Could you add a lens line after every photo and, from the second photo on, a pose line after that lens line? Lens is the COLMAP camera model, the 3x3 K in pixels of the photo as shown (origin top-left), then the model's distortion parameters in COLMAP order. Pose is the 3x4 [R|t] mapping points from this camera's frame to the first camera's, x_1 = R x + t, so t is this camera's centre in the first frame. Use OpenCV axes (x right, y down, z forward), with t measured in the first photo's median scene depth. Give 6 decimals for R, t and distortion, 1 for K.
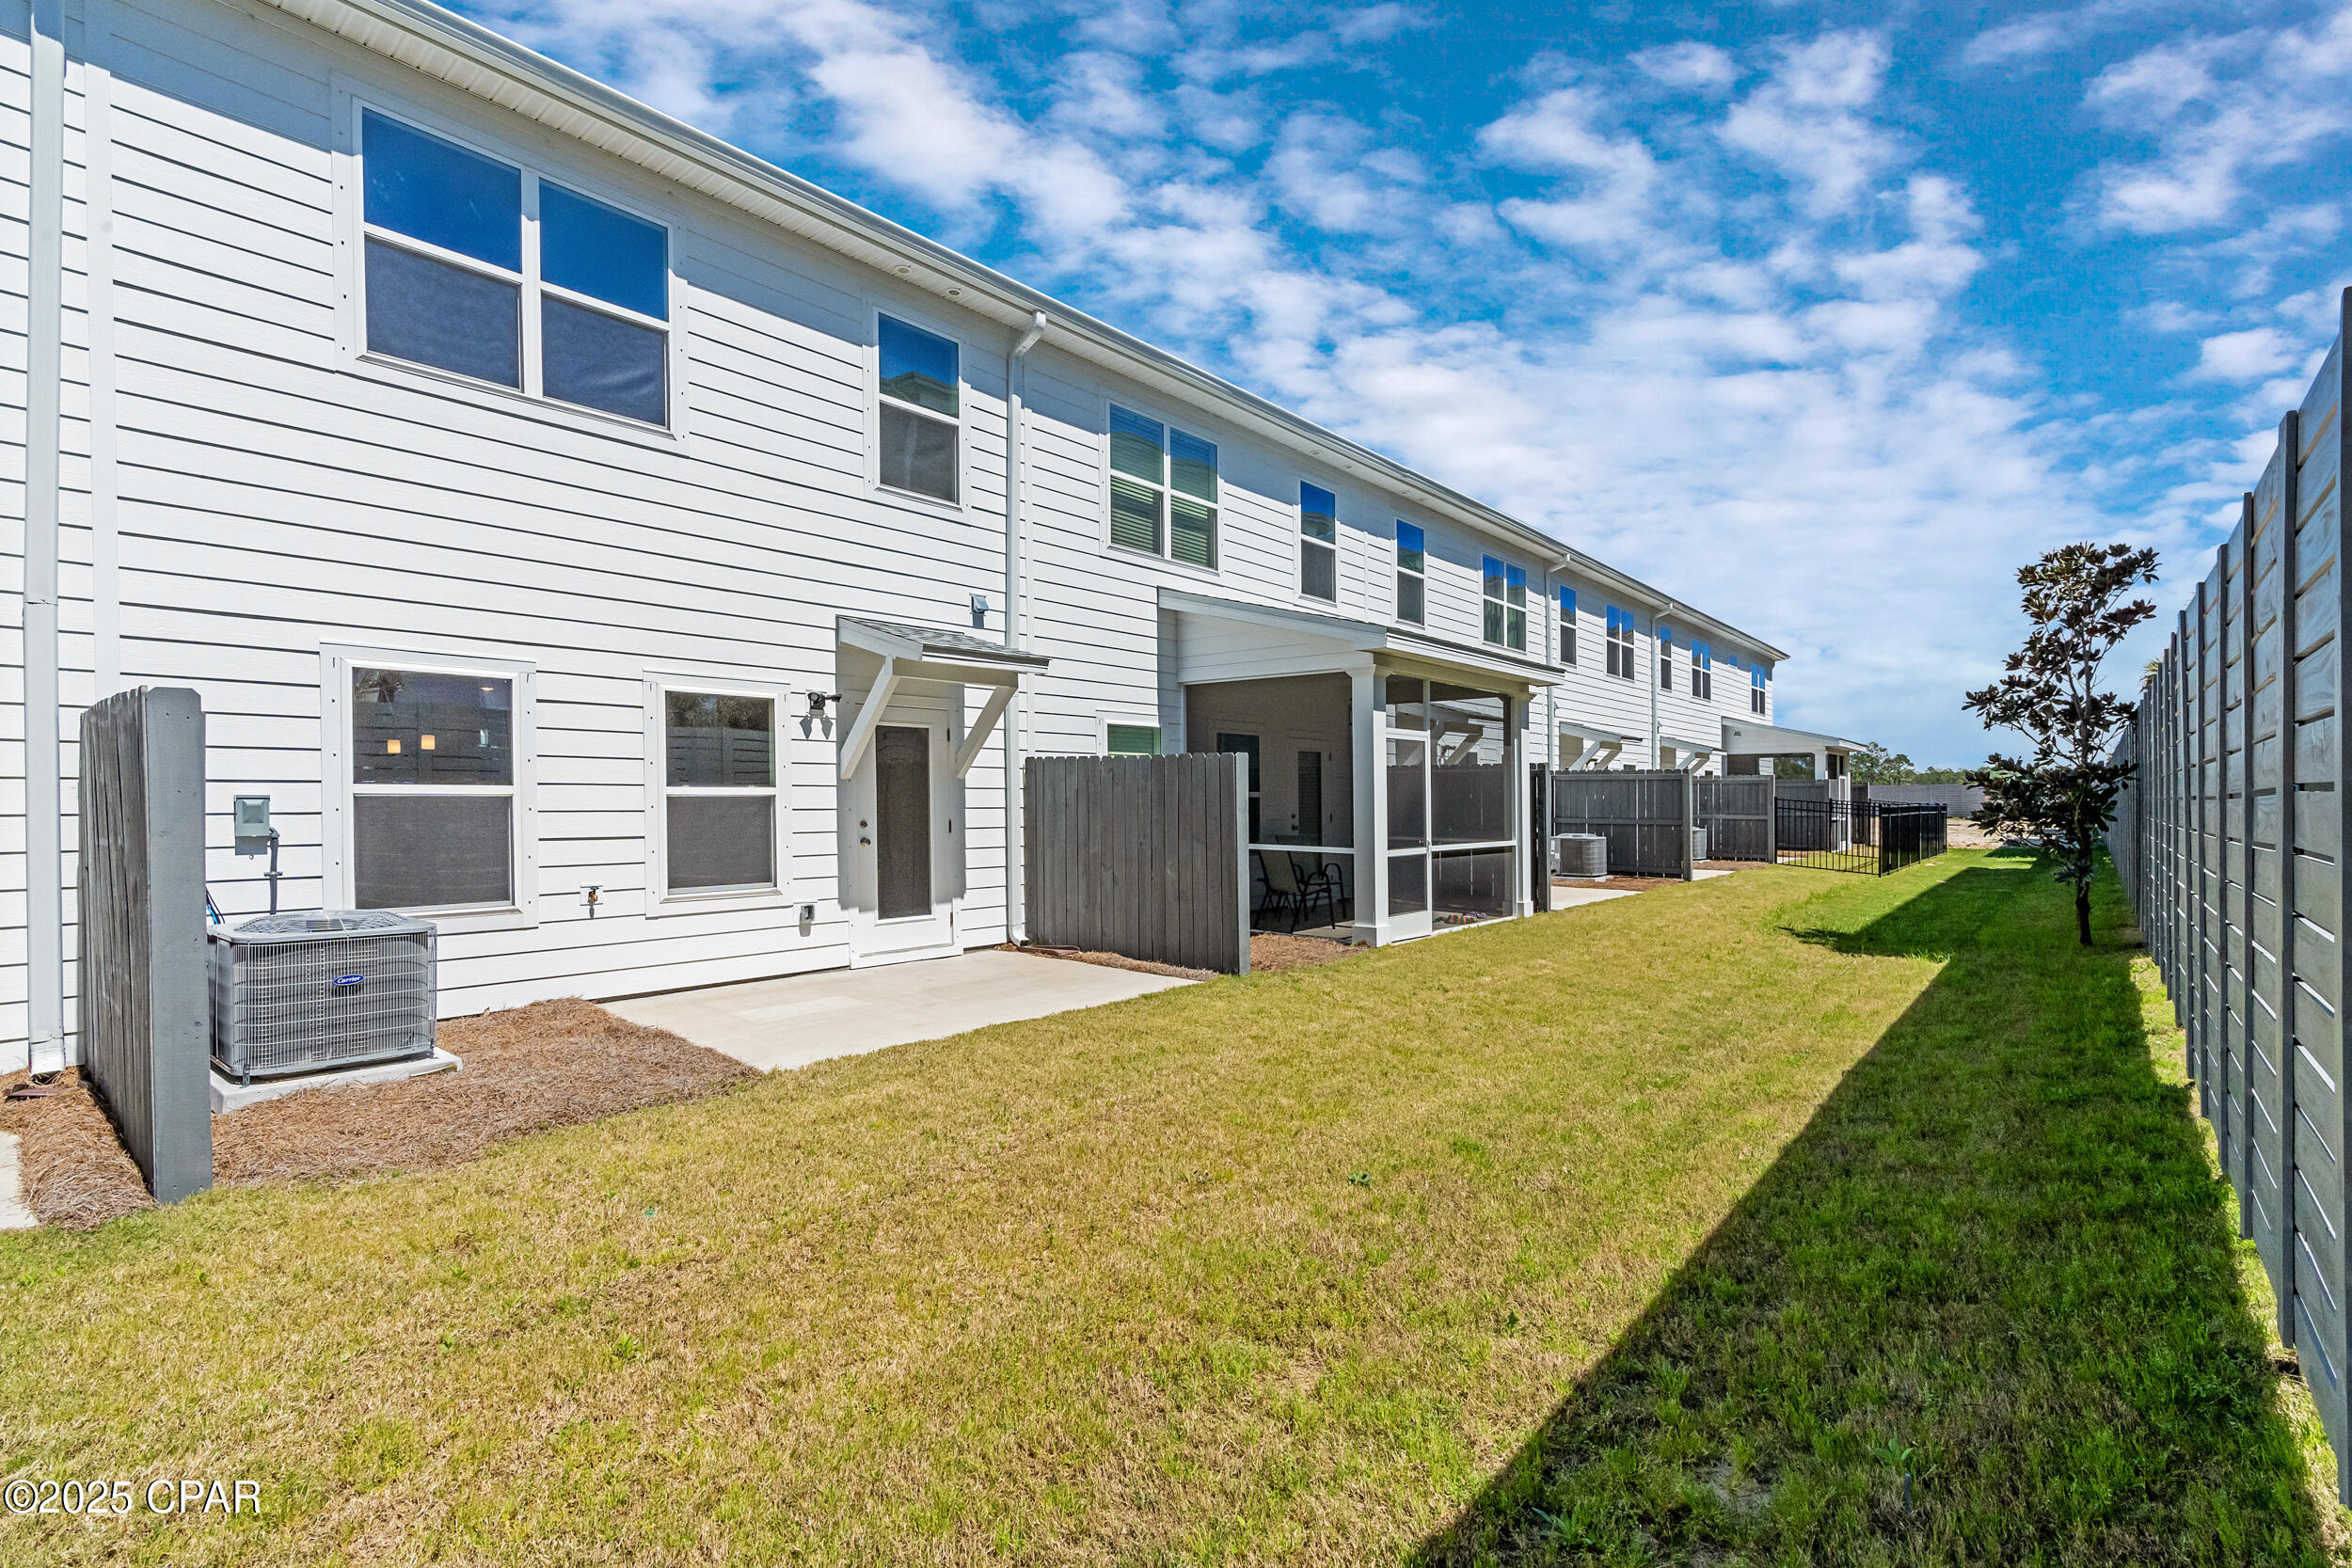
lens RADIAL K [[1089.9, 0, 1177.2], [0, 1089.9, 792.8], [0, 0, 1]] dist [-0.010636, 0.000063]
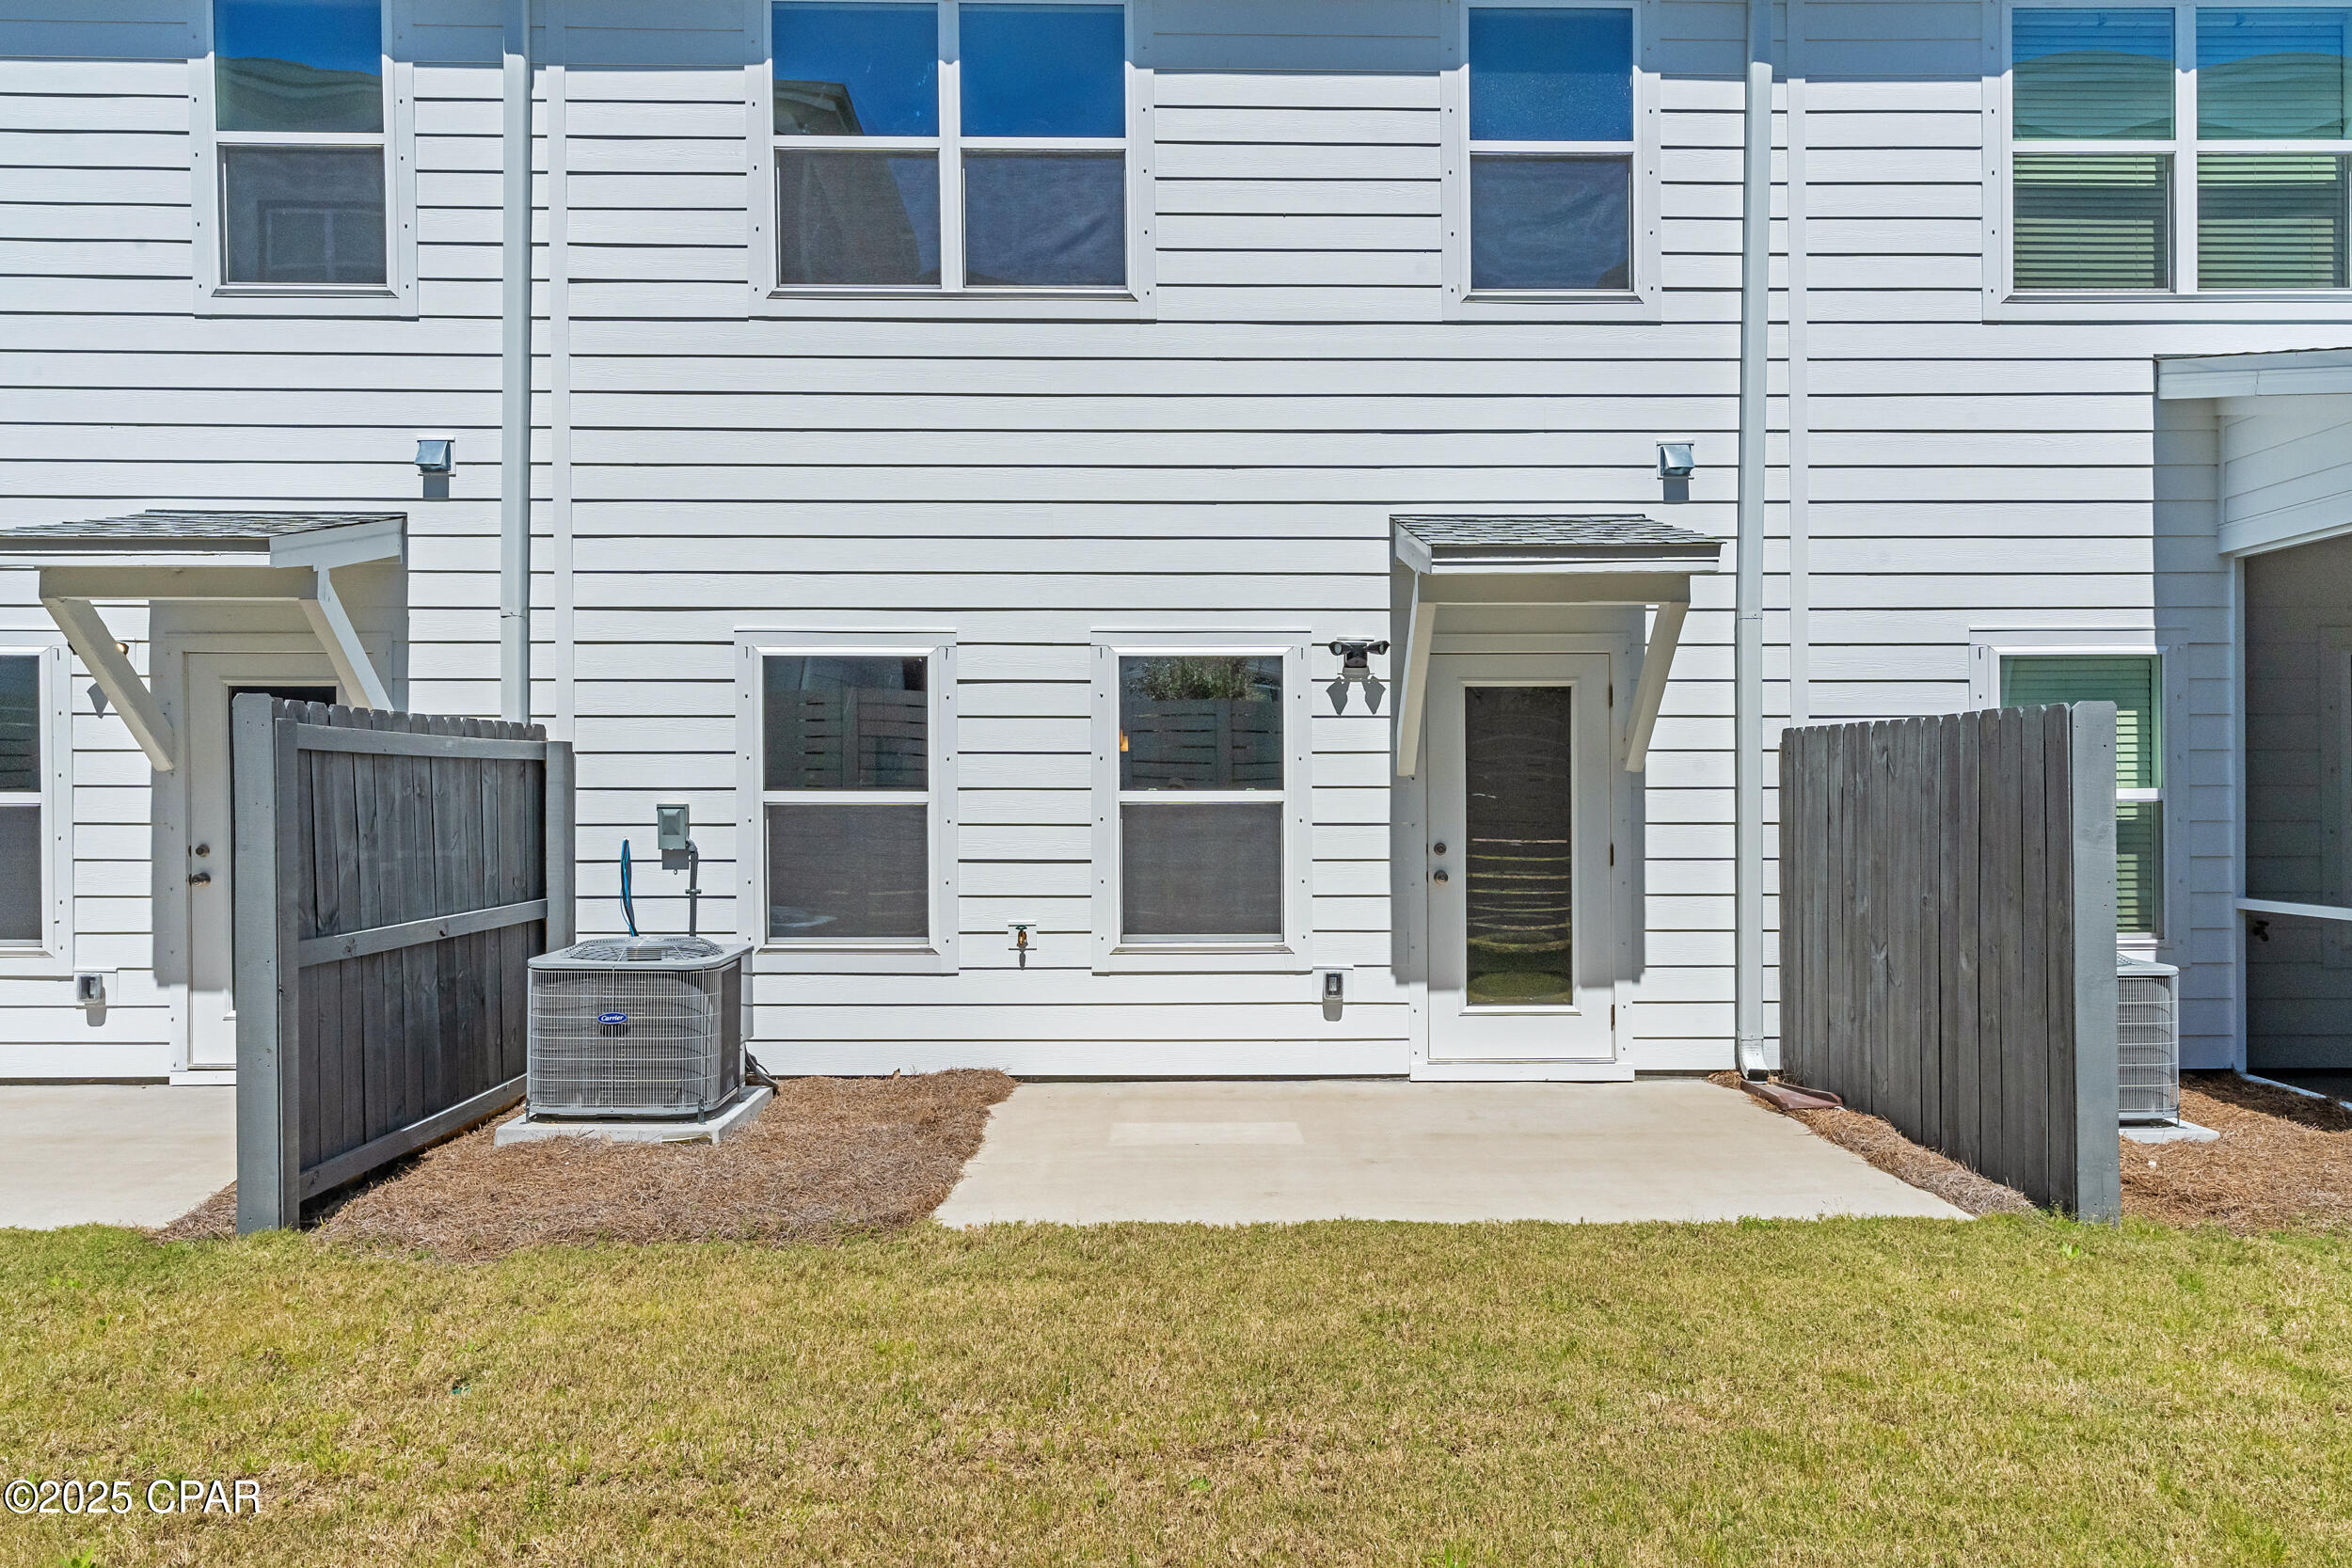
lens RADIAL K [[1525.7, 0, 1176.3], [0, 1525.7, 796.2], [0, 0, 1]] dist [0.006565, -0.004453]
pose [[0.654901, -0.006246, -0.755689, 0.272819], [0.005432, 0.999979, -0.003558, 0.001499], [0.755695, -0.001775, 0.654921, 0.328346]]
